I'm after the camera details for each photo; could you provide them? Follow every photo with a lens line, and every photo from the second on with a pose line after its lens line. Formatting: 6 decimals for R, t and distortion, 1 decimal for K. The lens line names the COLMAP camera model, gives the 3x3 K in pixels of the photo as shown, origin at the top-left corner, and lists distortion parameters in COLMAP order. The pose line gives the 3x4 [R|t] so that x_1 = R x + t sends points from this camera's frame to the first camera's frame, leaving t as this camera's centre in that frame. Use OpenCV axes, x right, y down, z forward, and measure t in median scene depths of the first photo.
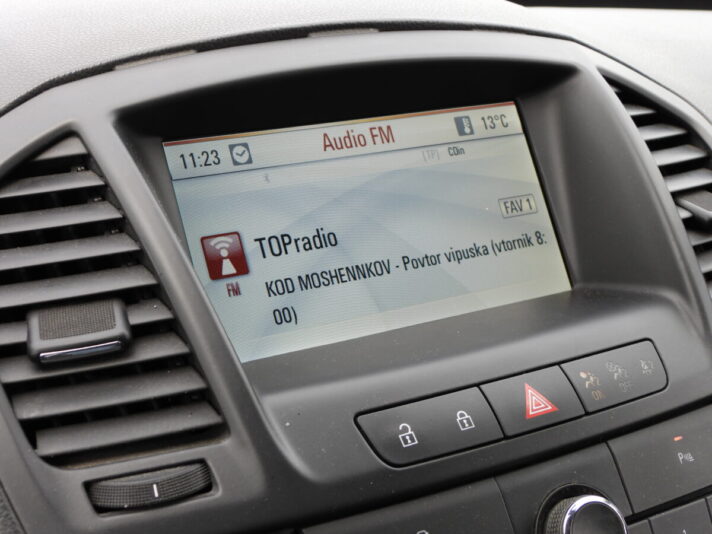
lens RADIAL K [[1155.5, 0, 356.0], [0, 1155.5, 267.0], [0, 0, 1]] dist [-0.042642, -0.063087]
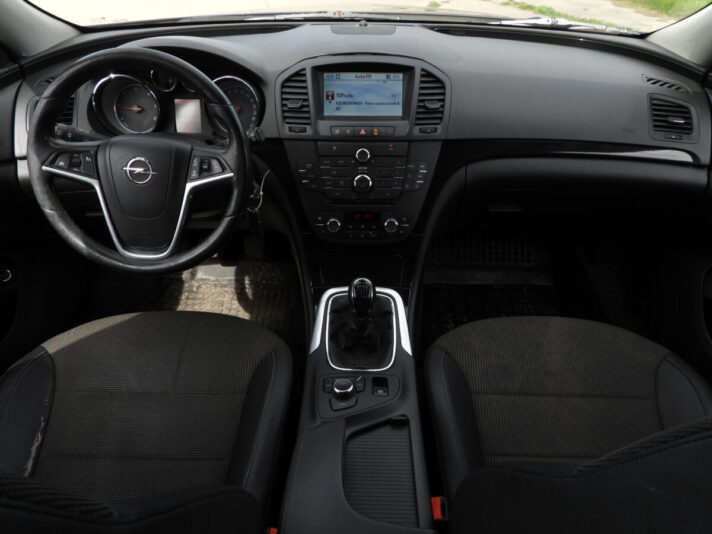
lens RADIAL K [[505.3, 0, 356.0], [0, 505.3, 267.0], [0, 0, 1]] dist [-0.014279, 0.003257]
pose [[0.860550, 0.324265, -0.392818, 1.230662], [-0.166449, 0.907871, 0.384793, -0.217845], [0.481403, -0.265749, 0.835241, -1.211688]]
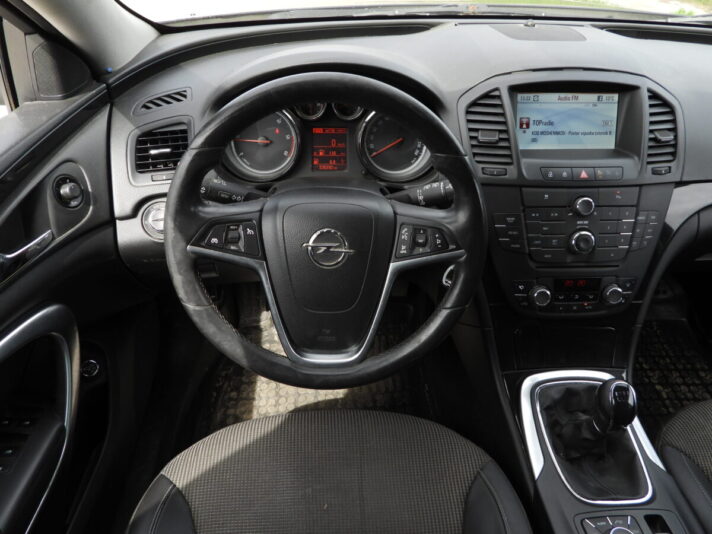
lens RADIAL K [[505.3, 0, 356.0], [0, 505.3, 267.0], [0, 0, 1]] dist [-0.014279, 0.003257]
pose [[0.888410, 0.315894, -0.333076, 0.122513], [-0.166571, 0.897957, 0.407342, -0.188092], [0.427765, -0.306405, 0.850372, -1.023399]]
